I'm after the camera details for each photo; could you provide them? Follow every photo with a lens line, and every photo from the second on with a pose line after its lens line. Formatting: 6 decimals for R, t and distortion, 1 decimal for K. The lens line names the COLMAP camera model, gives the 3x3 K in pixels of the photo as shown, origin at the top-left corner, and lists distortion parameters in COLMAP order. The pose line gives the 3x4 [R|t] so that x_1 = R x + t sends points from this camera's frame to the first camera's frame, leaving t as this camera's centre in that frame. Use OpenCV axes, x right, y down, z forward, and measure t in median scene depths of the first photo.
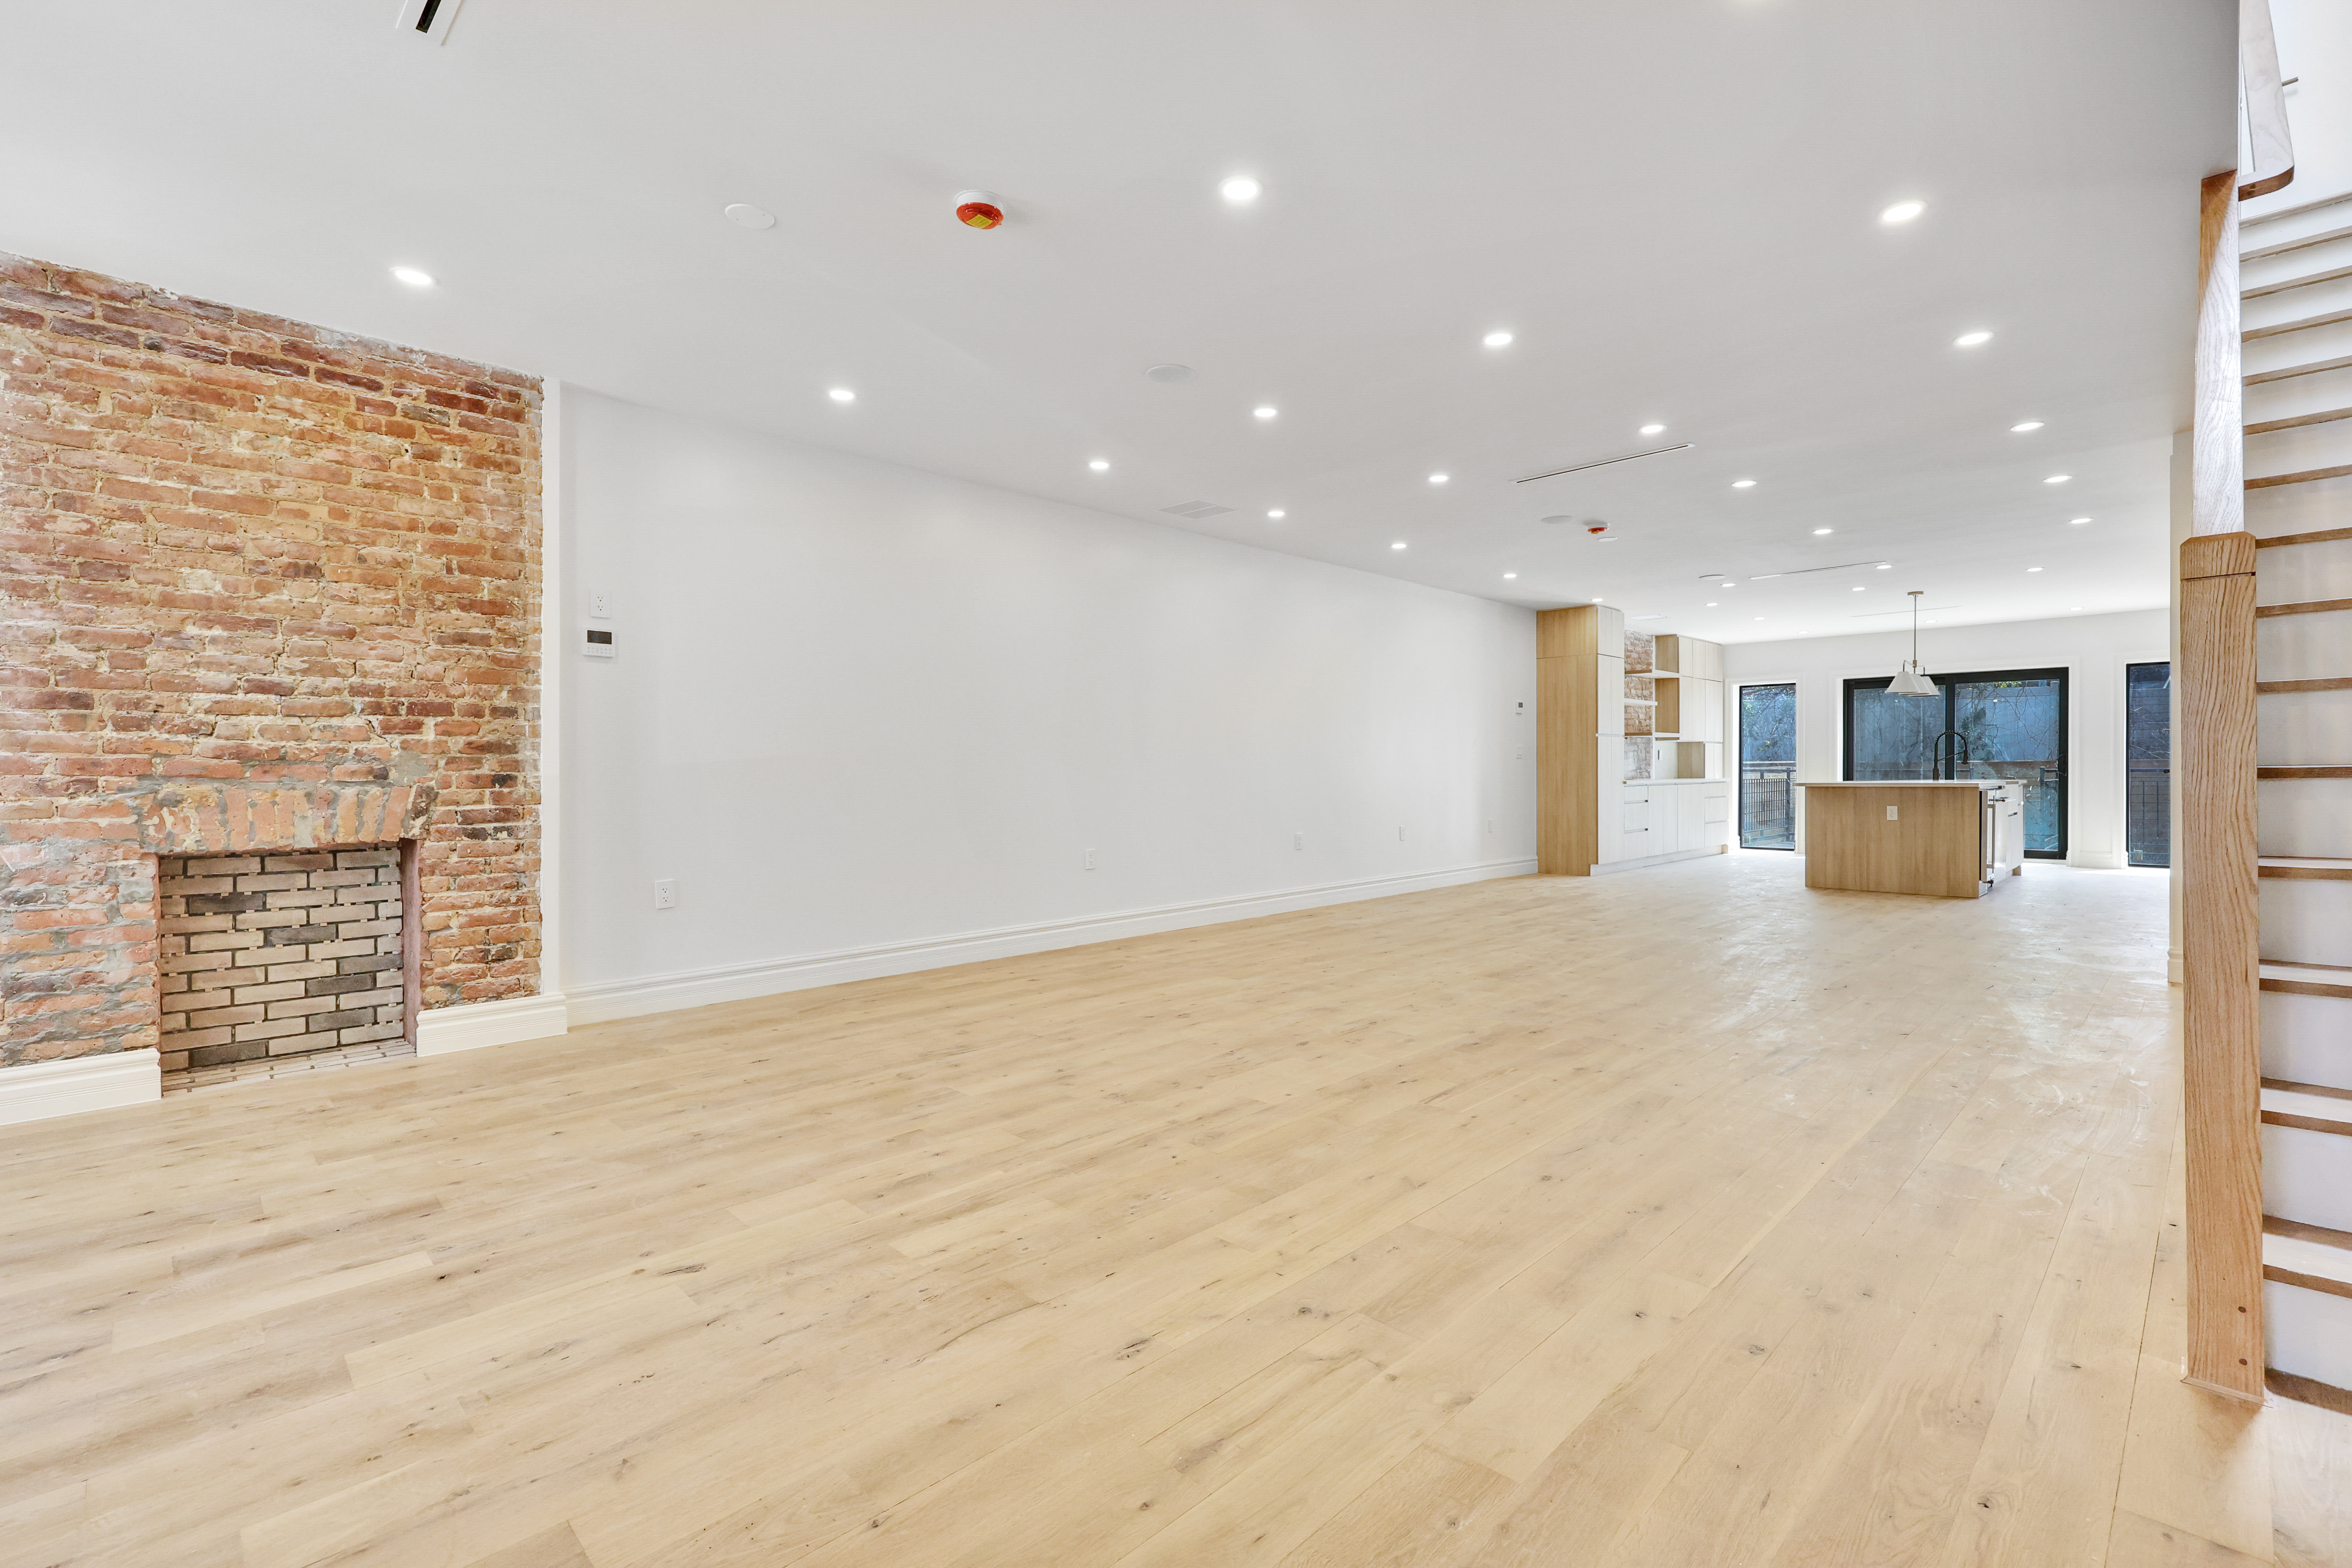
lens RADIAL K [[1028.5, 0, 1179.9], [0, 1028.5, 778.8], [0, 0, 1]] dist [-0.002561, -0.000389]
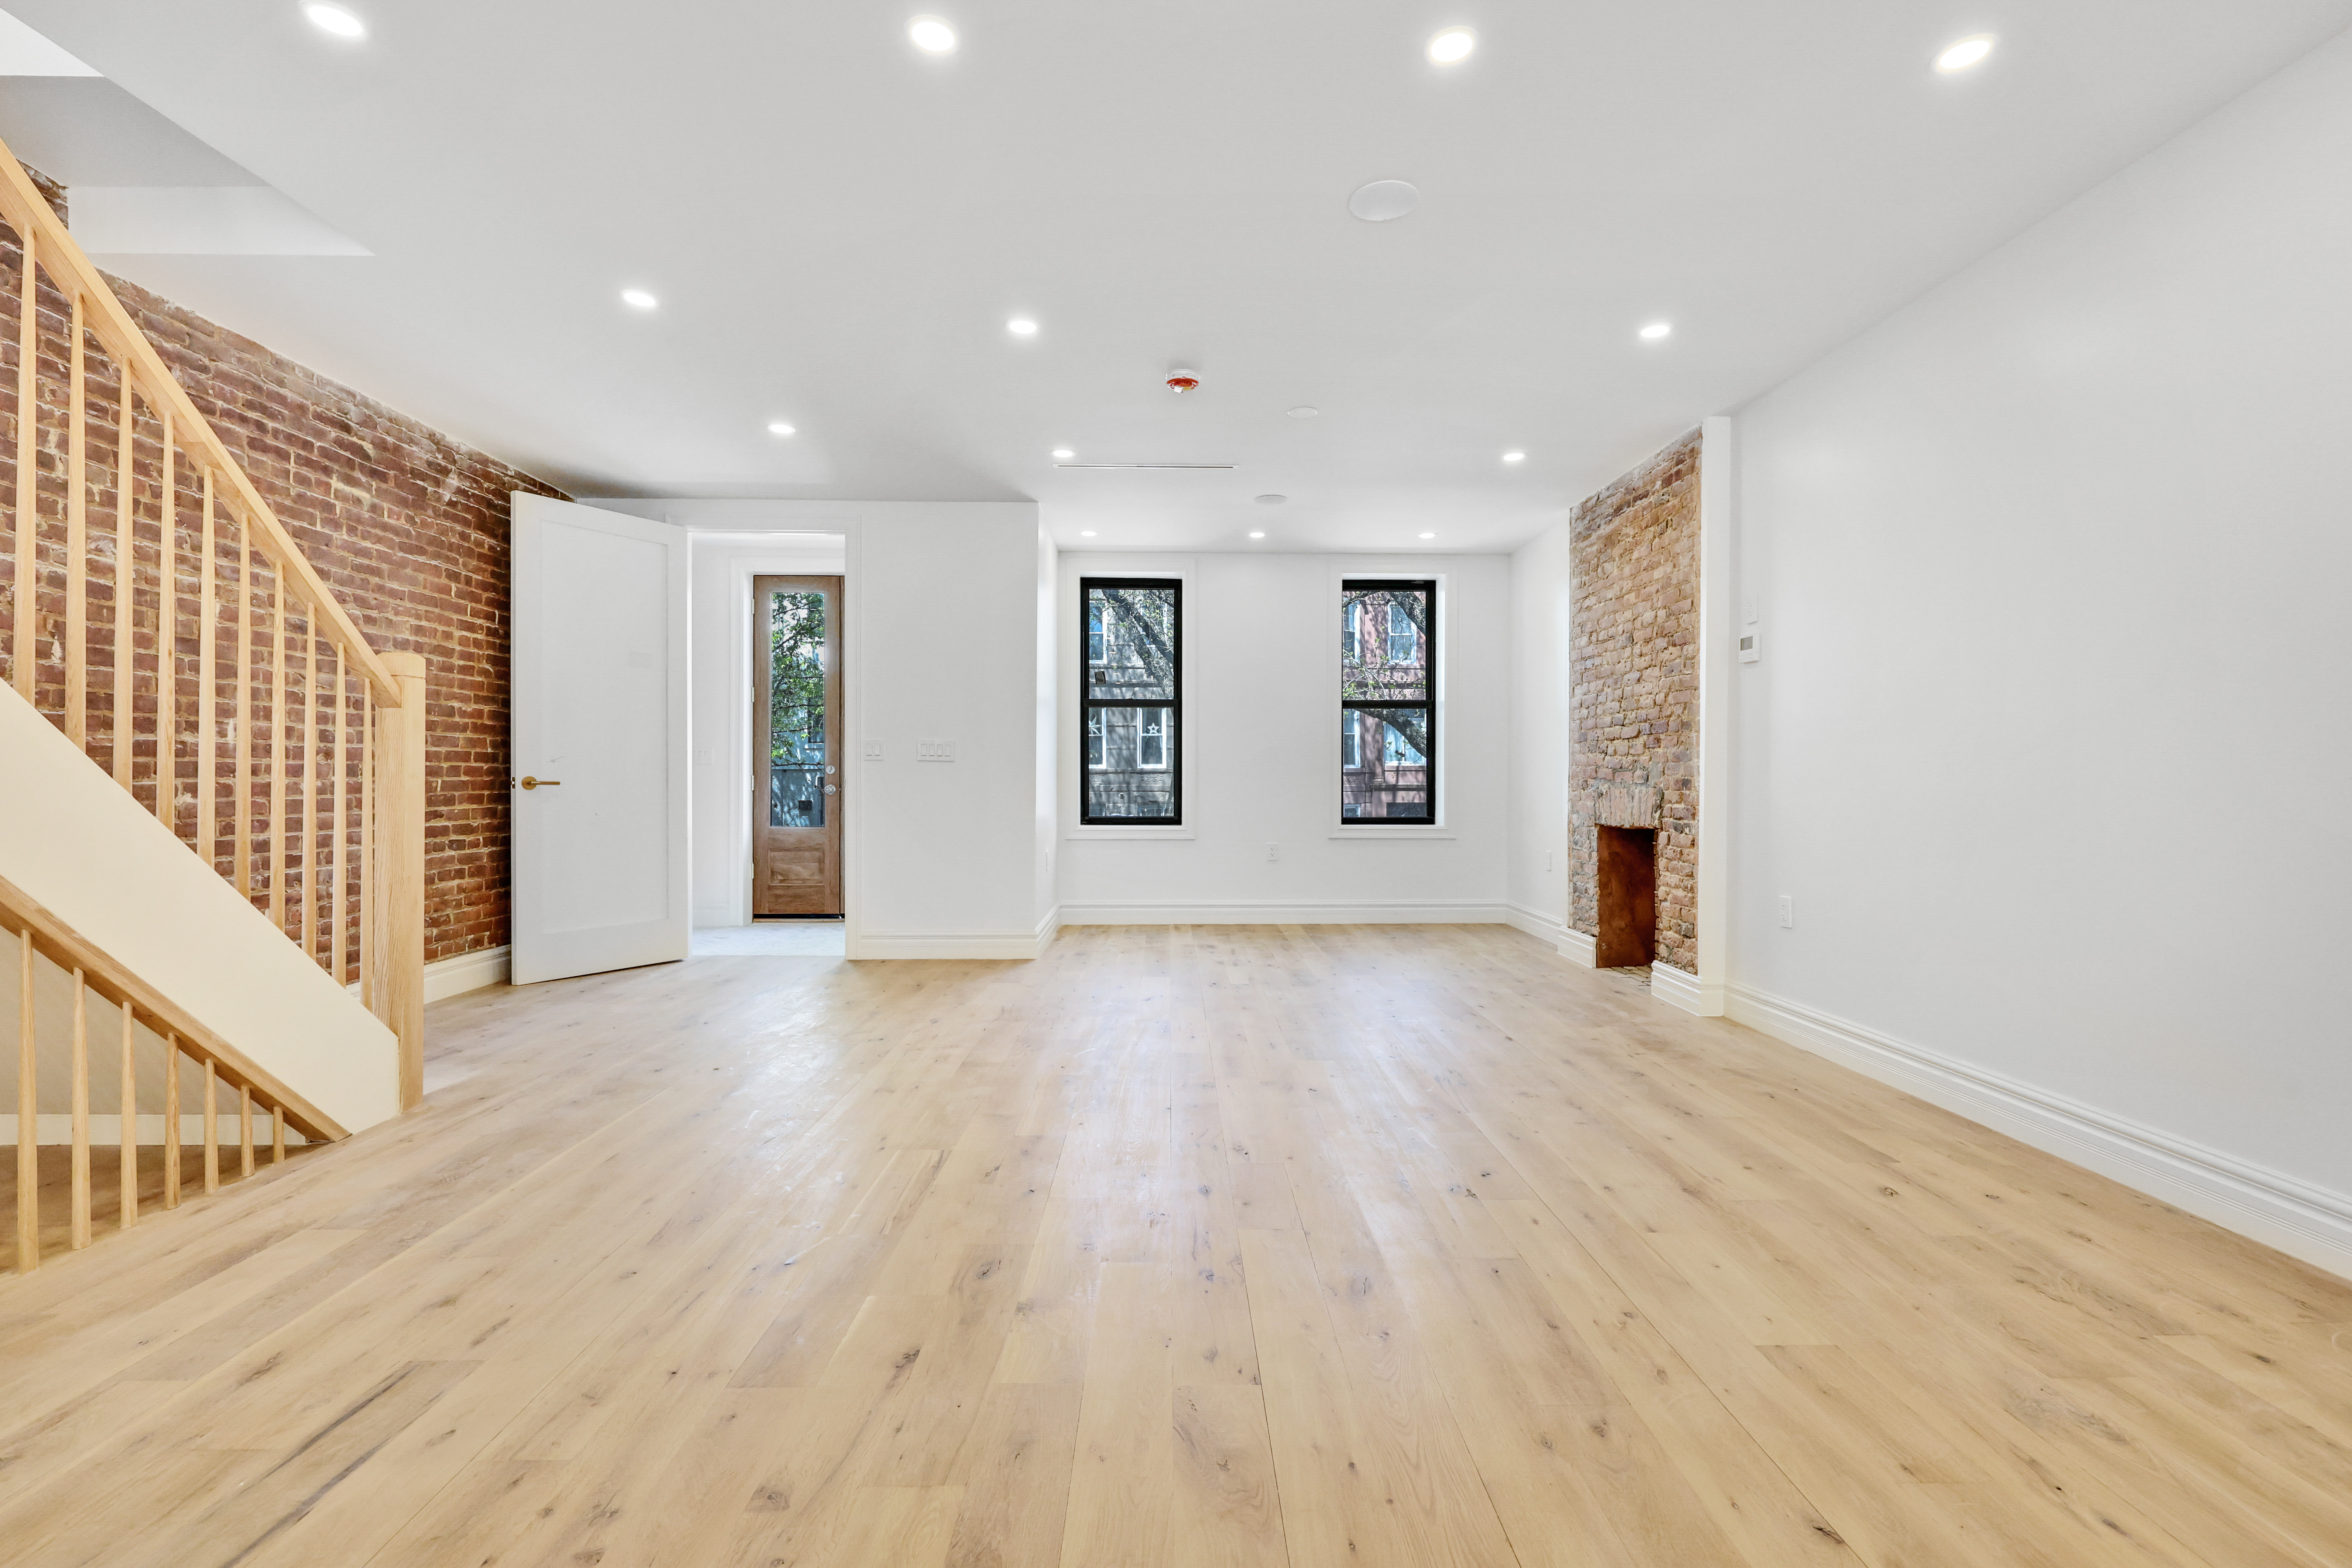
lens RADIAL K [[1028.5, 0, 1179.9], [0, 1028.5, 778.8], [0, 0, 1]] dist [-0.002561, -0.000389]
pose [[-0.689971, 0.006357, -0.723809, 0.395106], [-0.001992, 0.999941, 0.010682, -0.010686], [0.723834, 0.008812, -0.689918, 0.937717]]
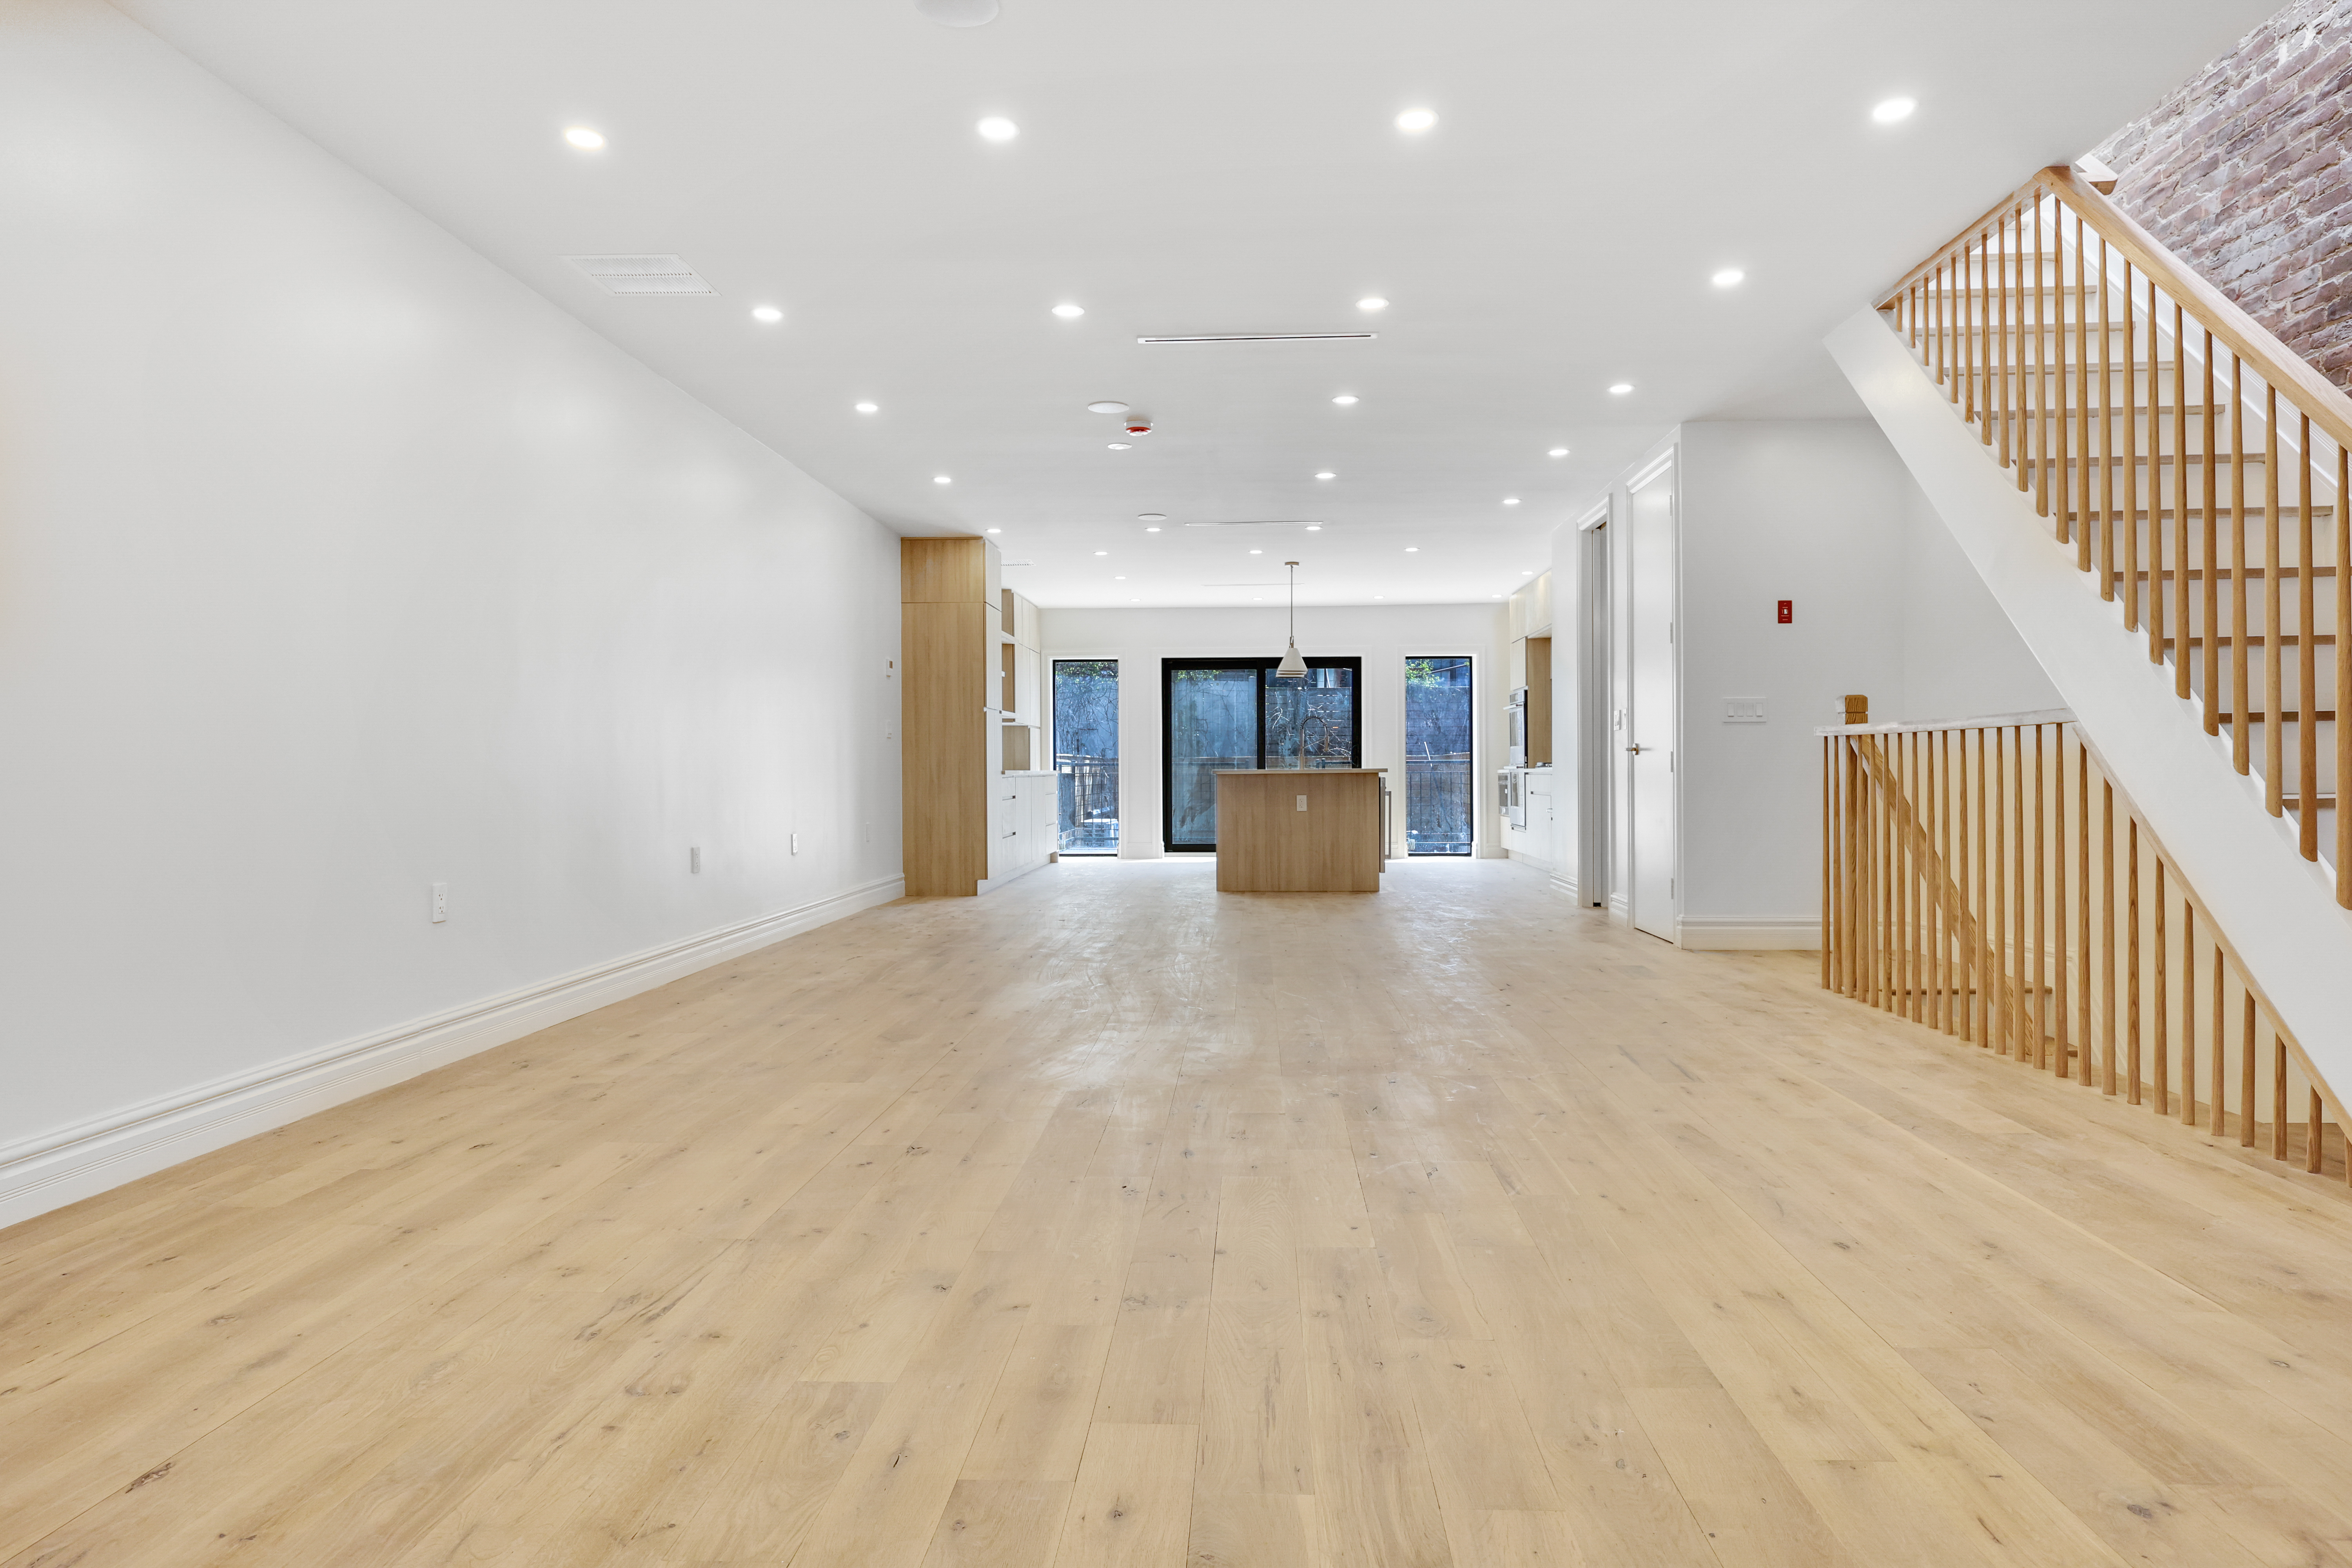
lens RADIAL K [[1383.1, 0, 1167.8], [0, 1383.1, 781.5], [0, 0, 1]] dist [0.003986, 0.002514]
pose [[0.743004, -0.004492, 0.669272, -0.293082], [0.006811, 0.999976, -0.000849, 0.020755], [-0.669253, 0.005190, 0.743017, 0.248646]]
